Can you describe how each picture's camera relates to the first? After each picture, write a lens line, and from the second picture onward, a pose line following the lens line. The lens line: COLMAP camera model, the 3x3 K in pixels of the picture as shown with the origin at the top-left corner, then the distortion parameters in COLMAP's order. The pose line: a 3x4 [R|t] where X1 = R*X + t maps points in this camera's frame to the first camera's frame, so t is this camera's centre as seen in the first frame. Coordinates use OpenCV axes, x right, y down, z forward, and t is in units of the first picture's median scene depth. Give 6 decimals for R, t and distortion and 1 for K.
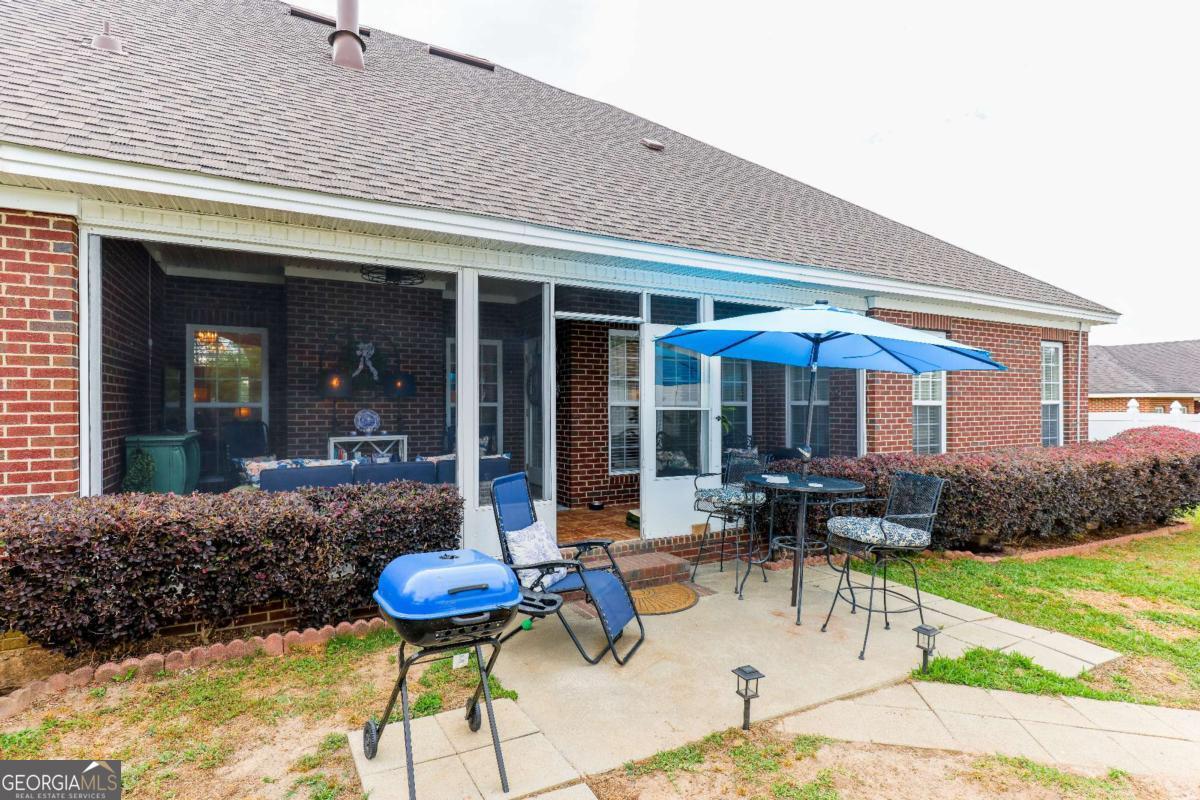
lens RADIAL K [[606.6, 0, 595.0], [0, 606.6, 416.8], [0, 0, 1]] dist [-0.003497, -0.001450]
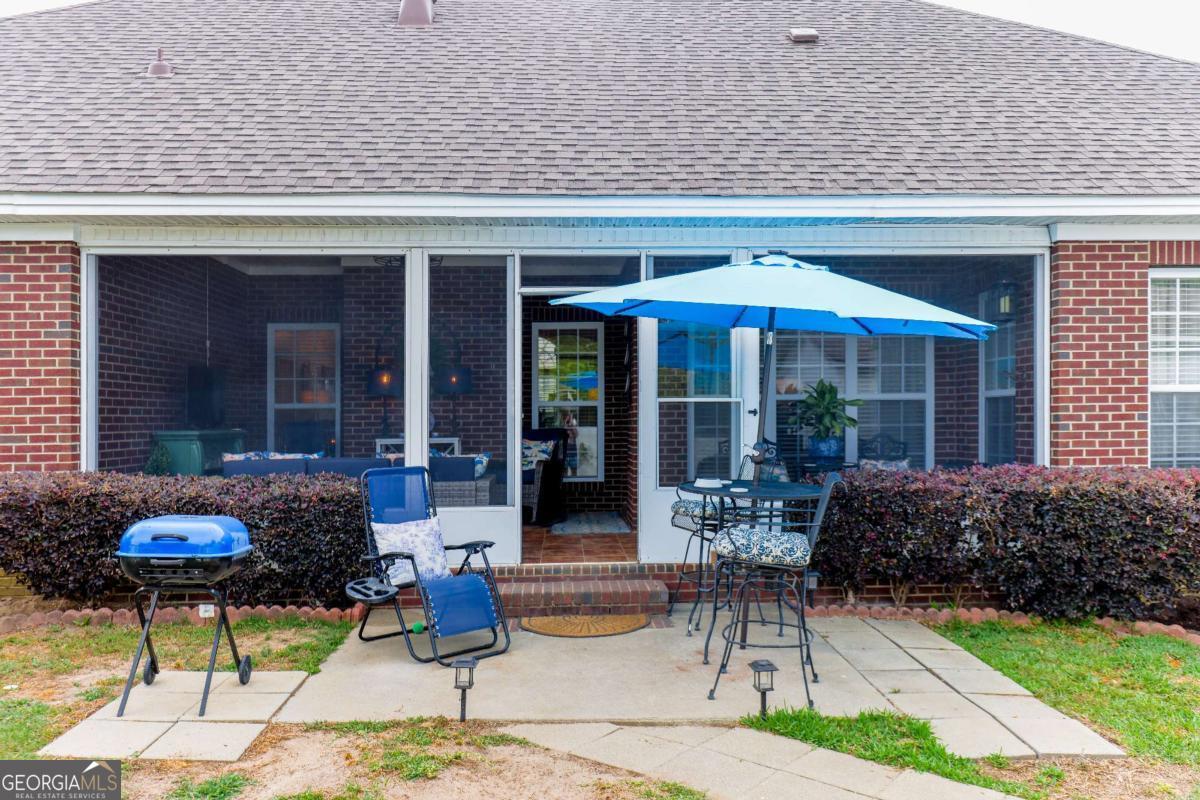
lens RADIAL K [[911.1, 0, 607.0], [0, 911.1, 436.2], [0, 0, 1]] dist [-0.006140, -0.000646]
pose [[0.898395, 0.001461, -0.439186, 0.651514], [-0.001208, 0.999999, 0.000856, 0.038018], [0.439187, -0.000239, 0.898396, -0.113786]]
